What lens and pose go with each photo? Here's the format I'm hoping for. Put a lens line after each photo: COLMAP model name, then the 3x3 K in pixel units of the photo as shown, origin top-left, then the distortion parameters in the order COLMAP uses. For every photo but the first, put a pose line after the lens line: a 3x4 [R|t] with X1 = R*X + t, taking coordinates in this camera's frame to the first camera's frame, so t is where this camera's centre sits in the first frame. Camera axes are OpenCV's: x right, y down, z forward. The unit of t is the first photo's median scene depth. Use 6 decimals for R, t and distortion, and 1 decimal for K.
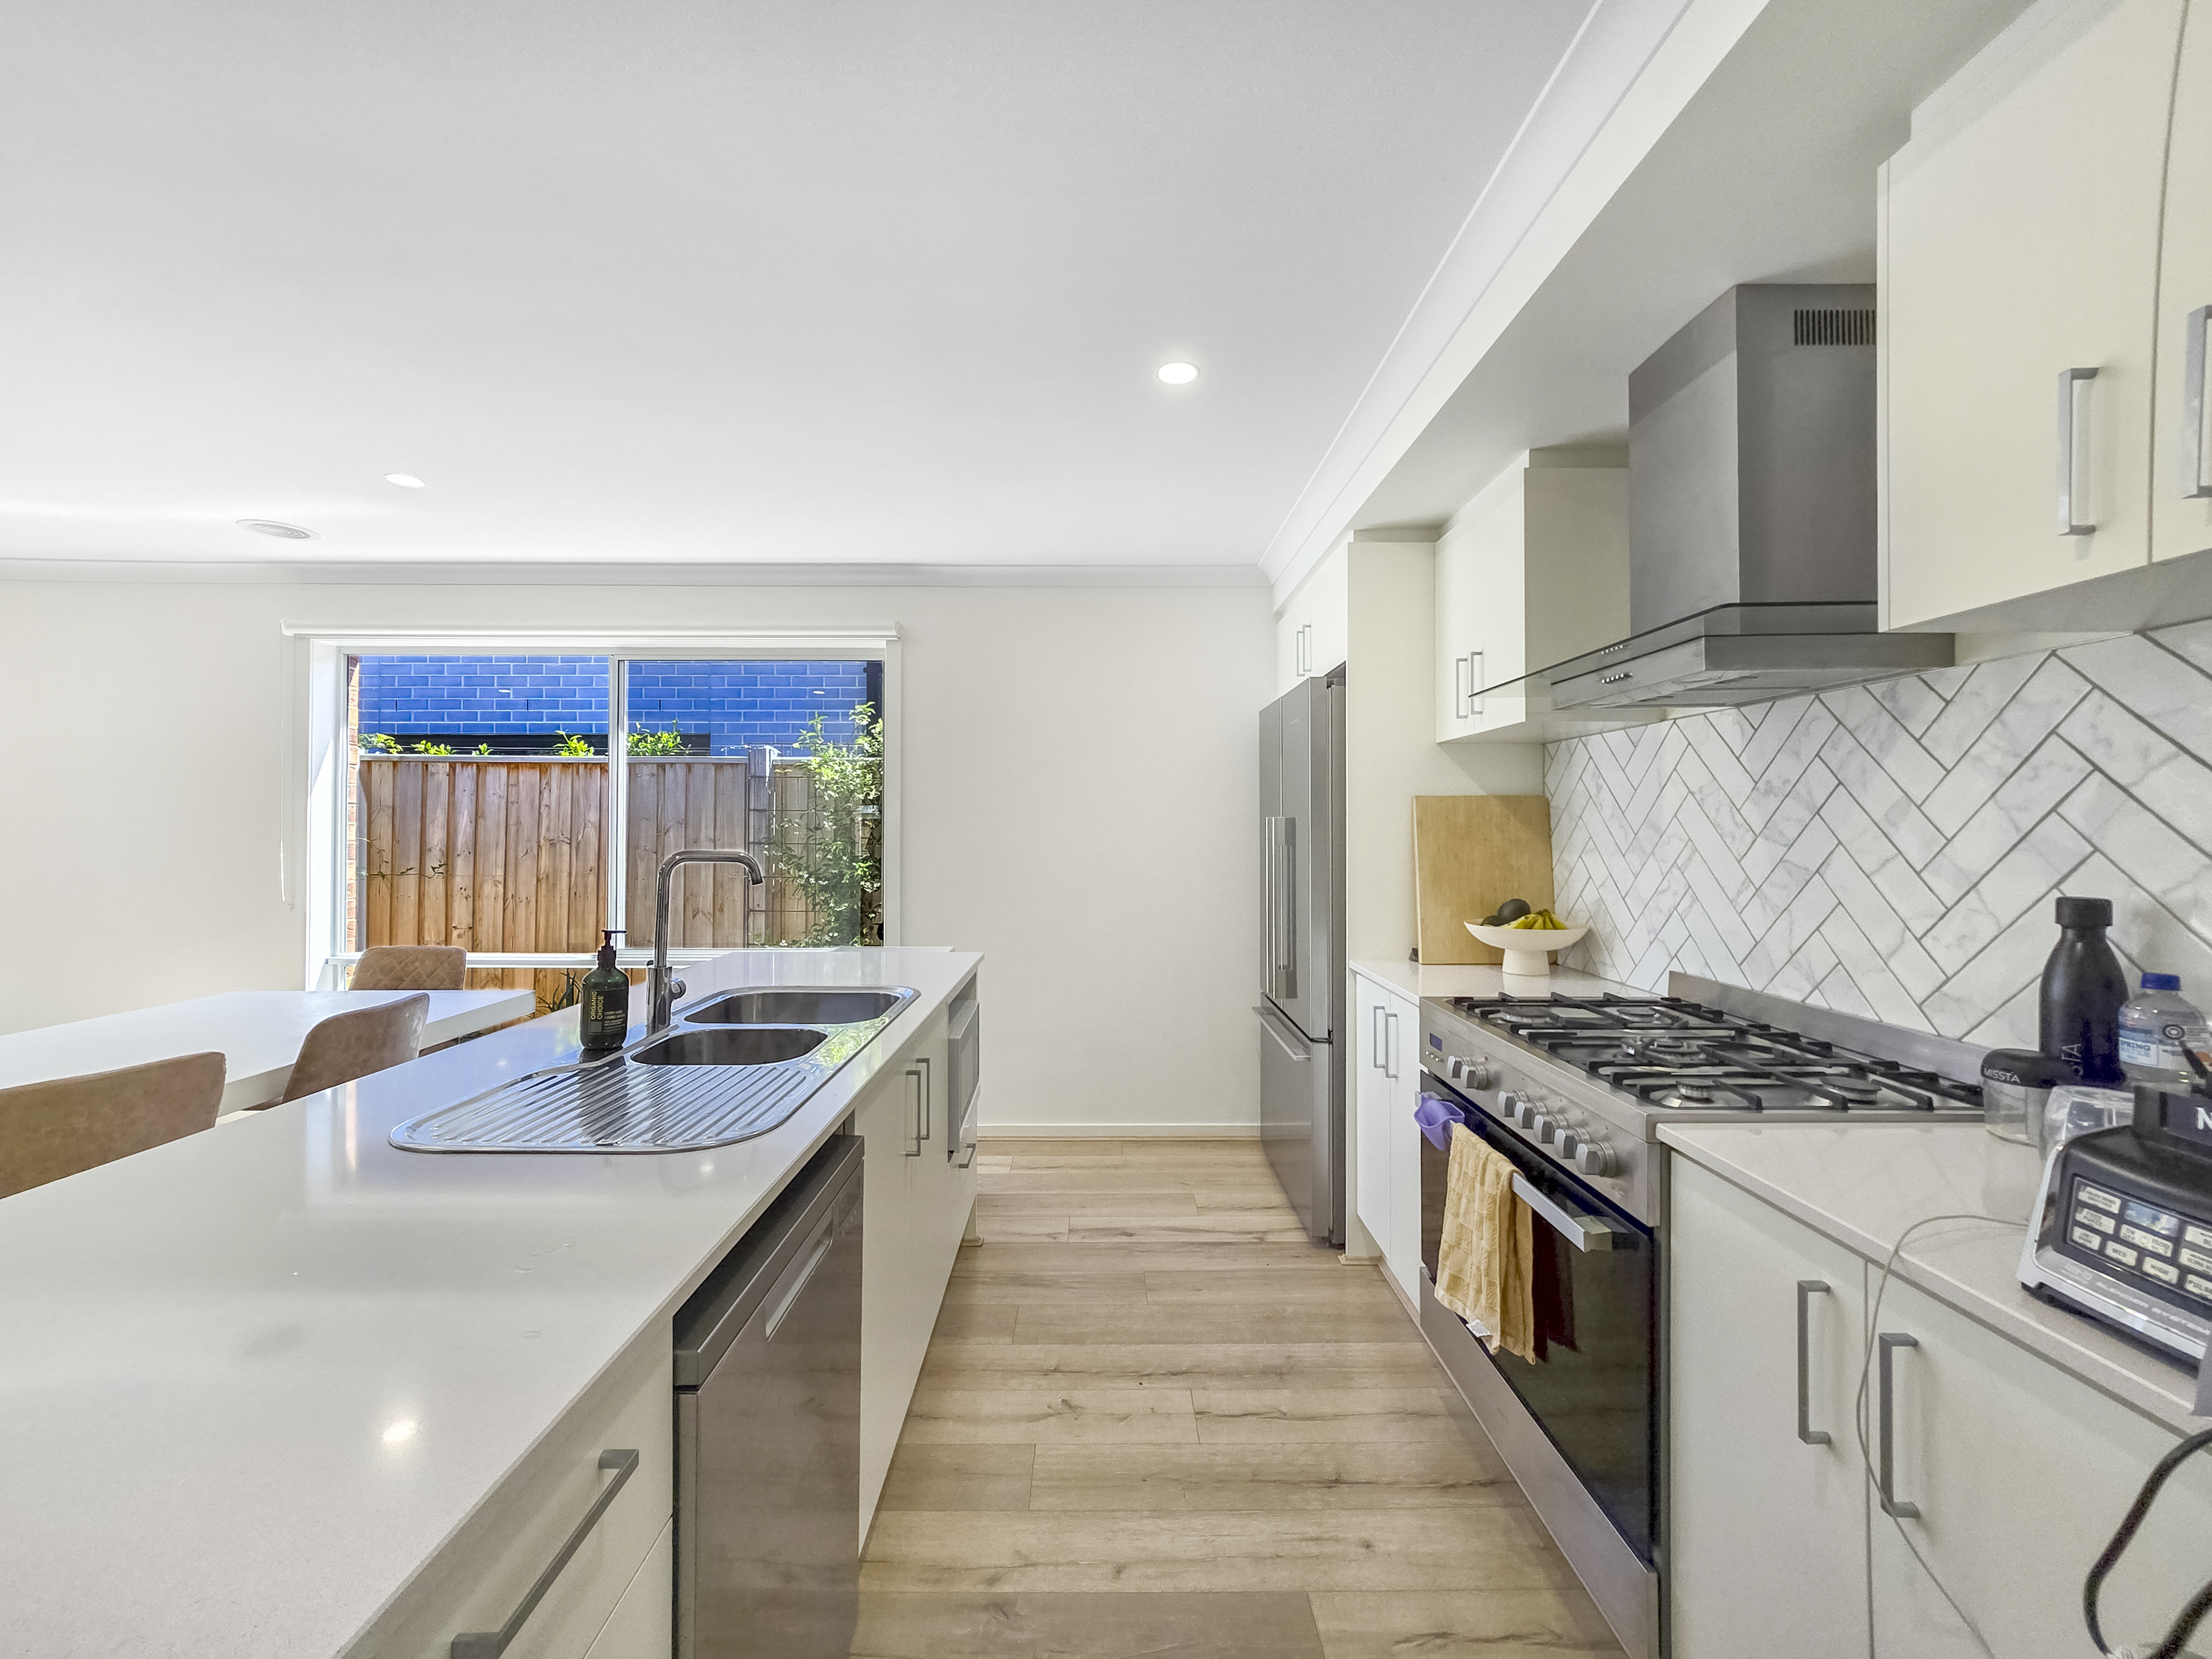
lens RADIAL K [[929.8, 0, 1112.9], [0, 929.8, 834.0], [0, 0, 1]] dist [-0.000912, 0.000073]
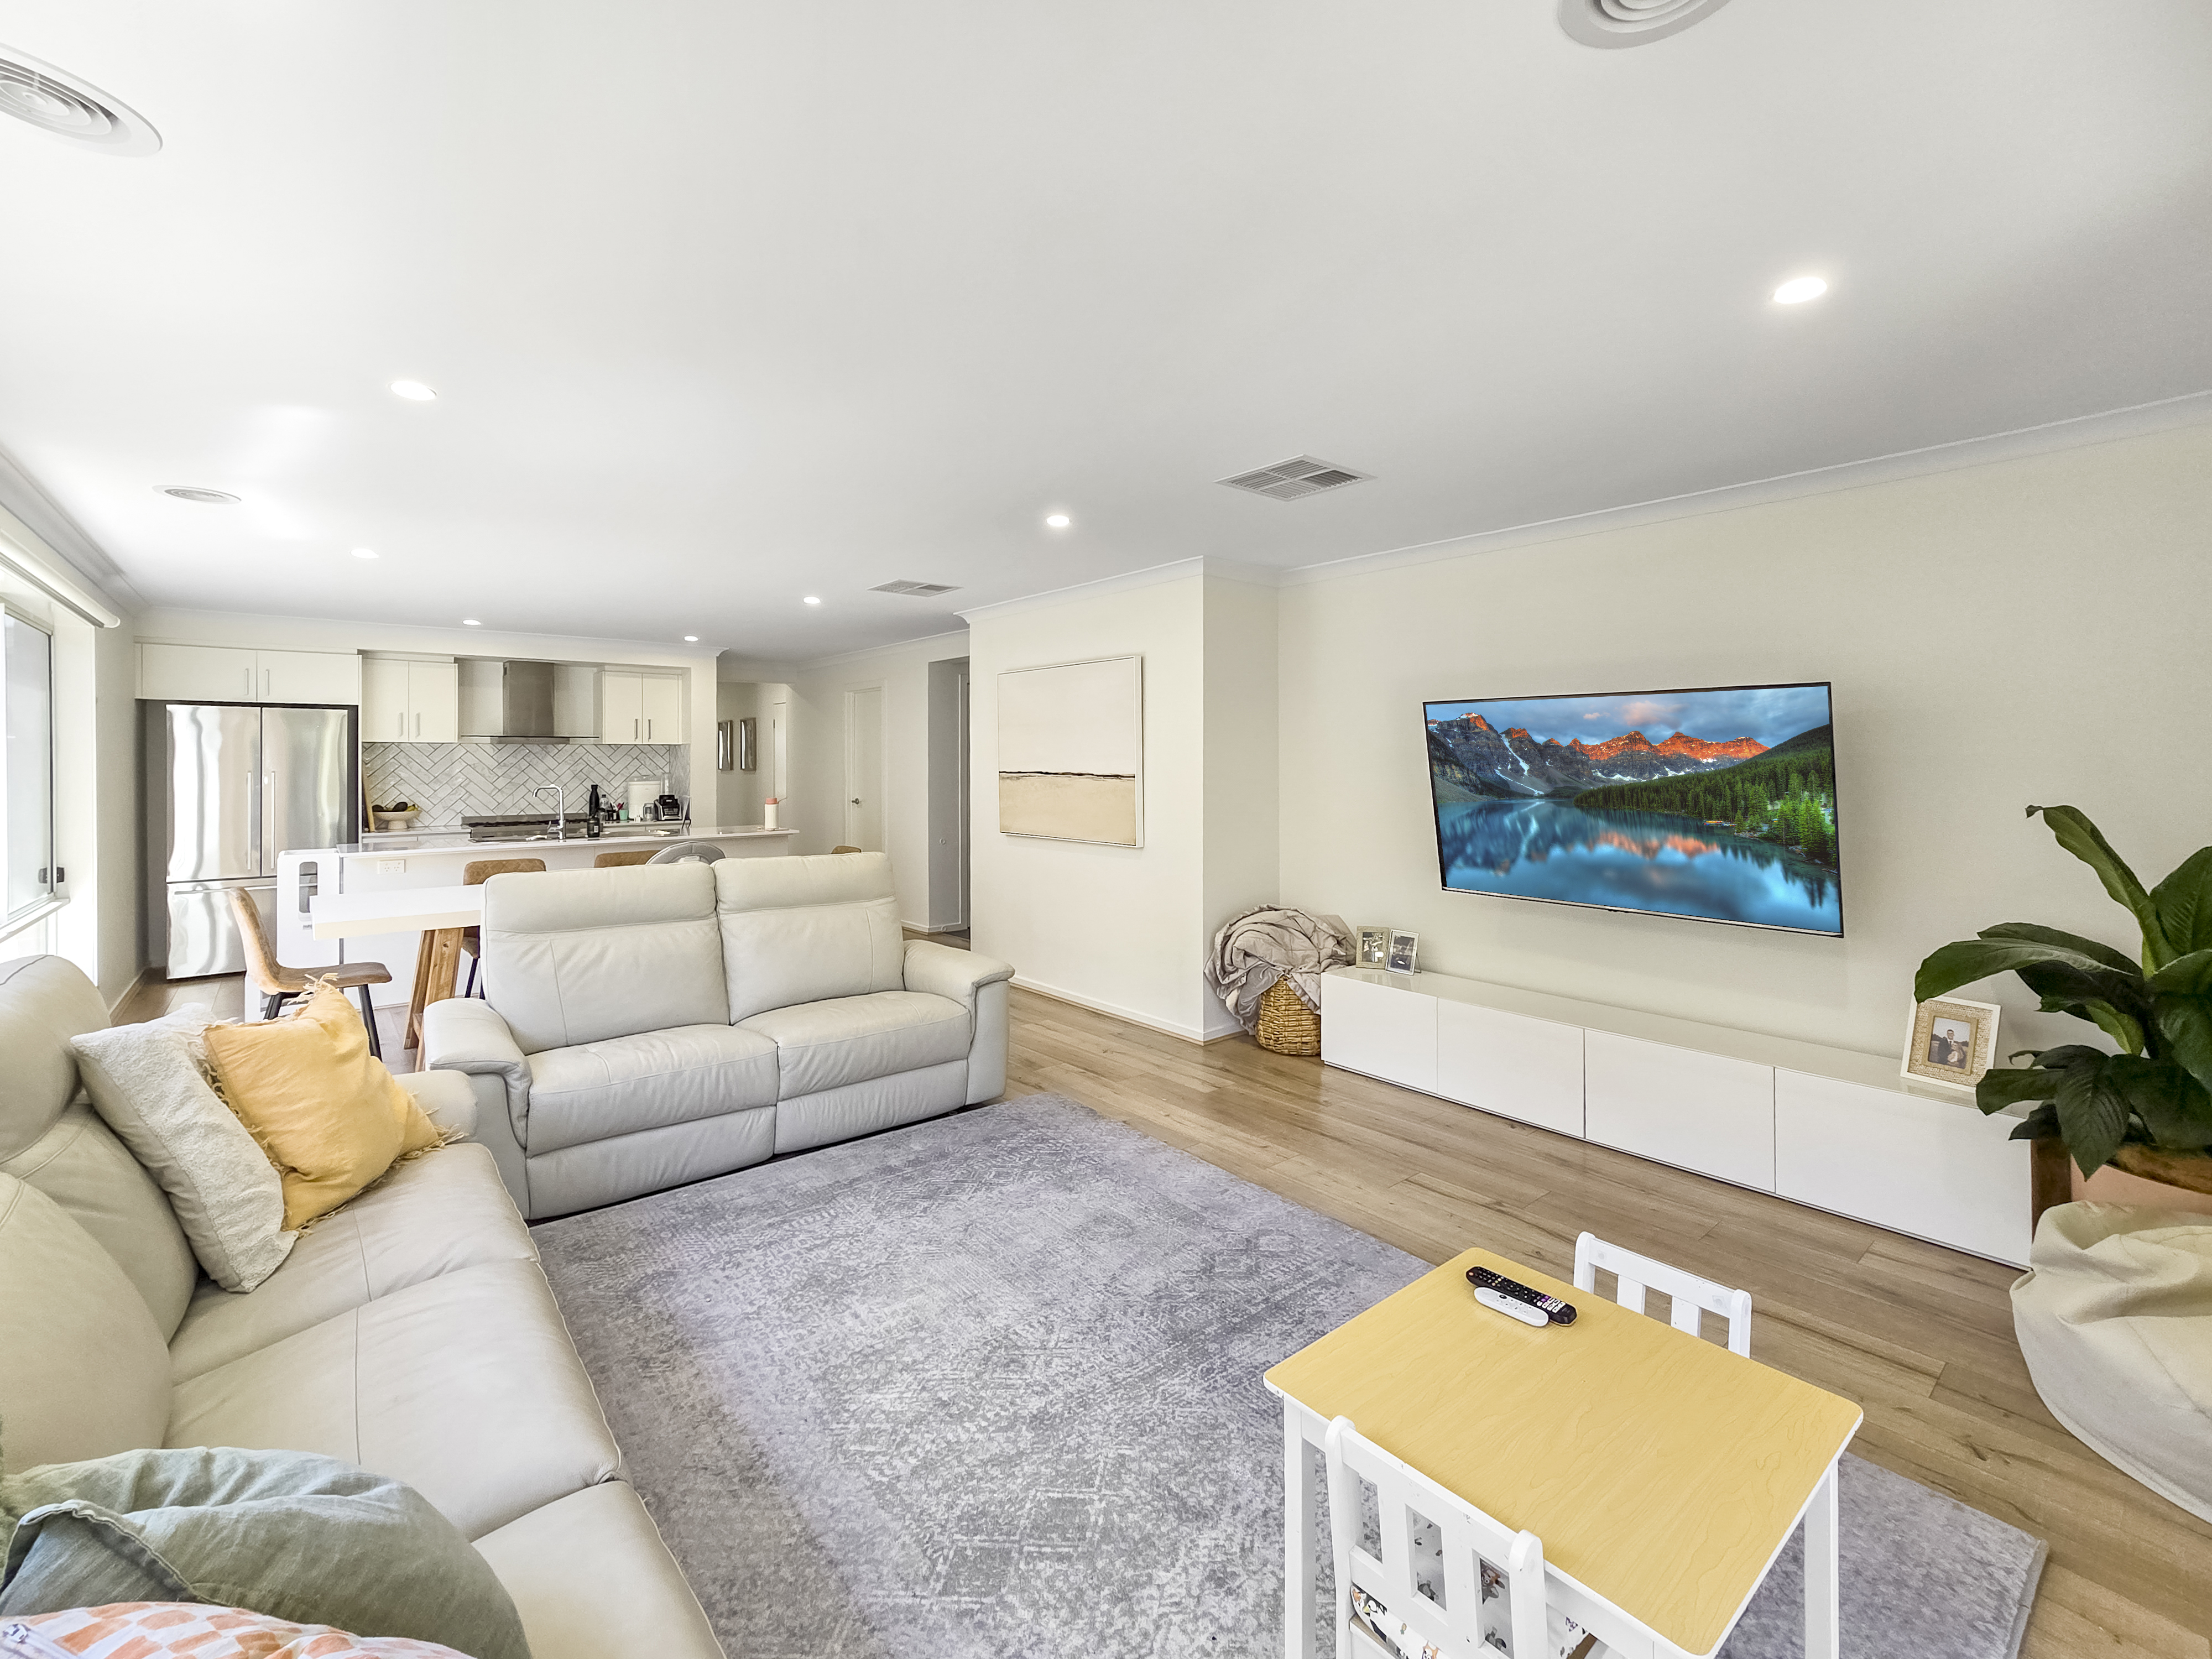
lens RADIAL K [[955.6, 0, 1106.0], [0, 955.6, 829.5], [0, 0, 1]] dist [-0.001109, 0.014542]
pose [[-0.626664, -0.047999, 0.777810, -2.948448], [0.011745, 0.997406, 0.071012, -0.023452], [-0.779201, 0.053636, -0.624475, 1.107759]]
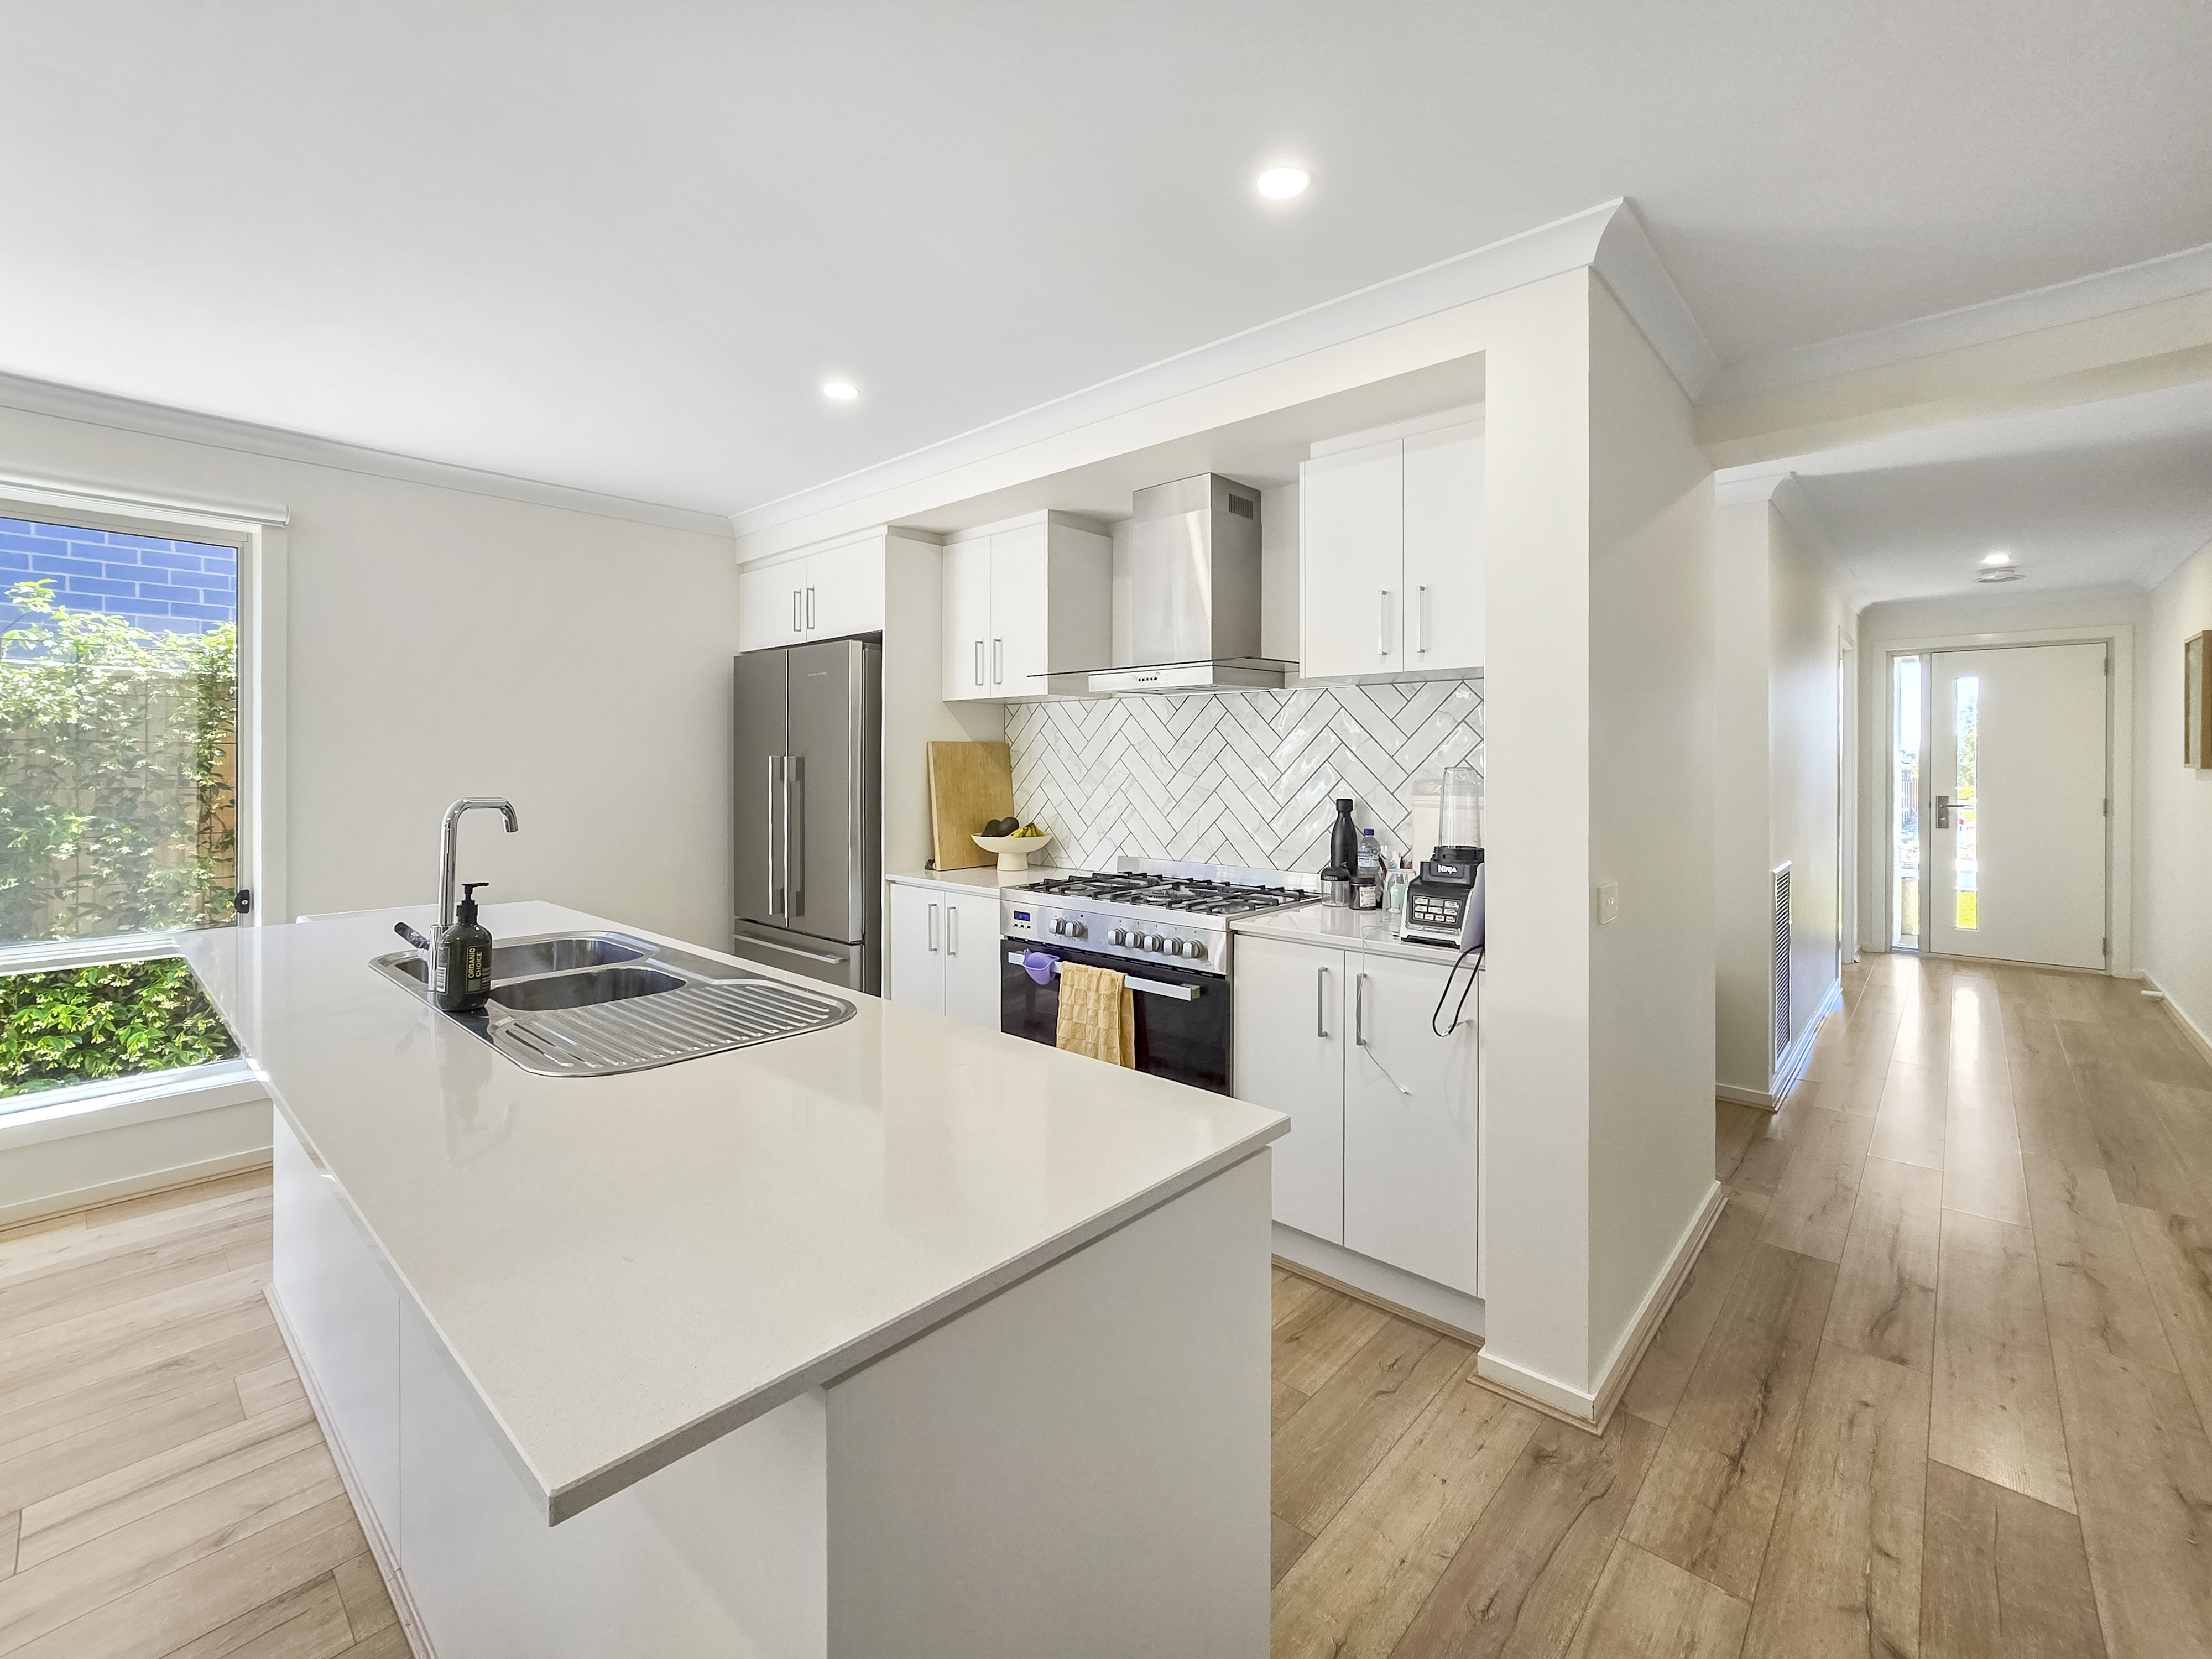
lens RADIAL K [[948.5, 0, 1110.1], [0, 948.5, 782.6], [0, 0, 1]] dist [0.000785, 0.000344]
pose [[0.676036, -0.017208, 0.736668, -0.498428], [0.003546, 0.999792, 0.020101, -0.009588], [-0.736860, -0.010977, 0.675956, -0.073966]]
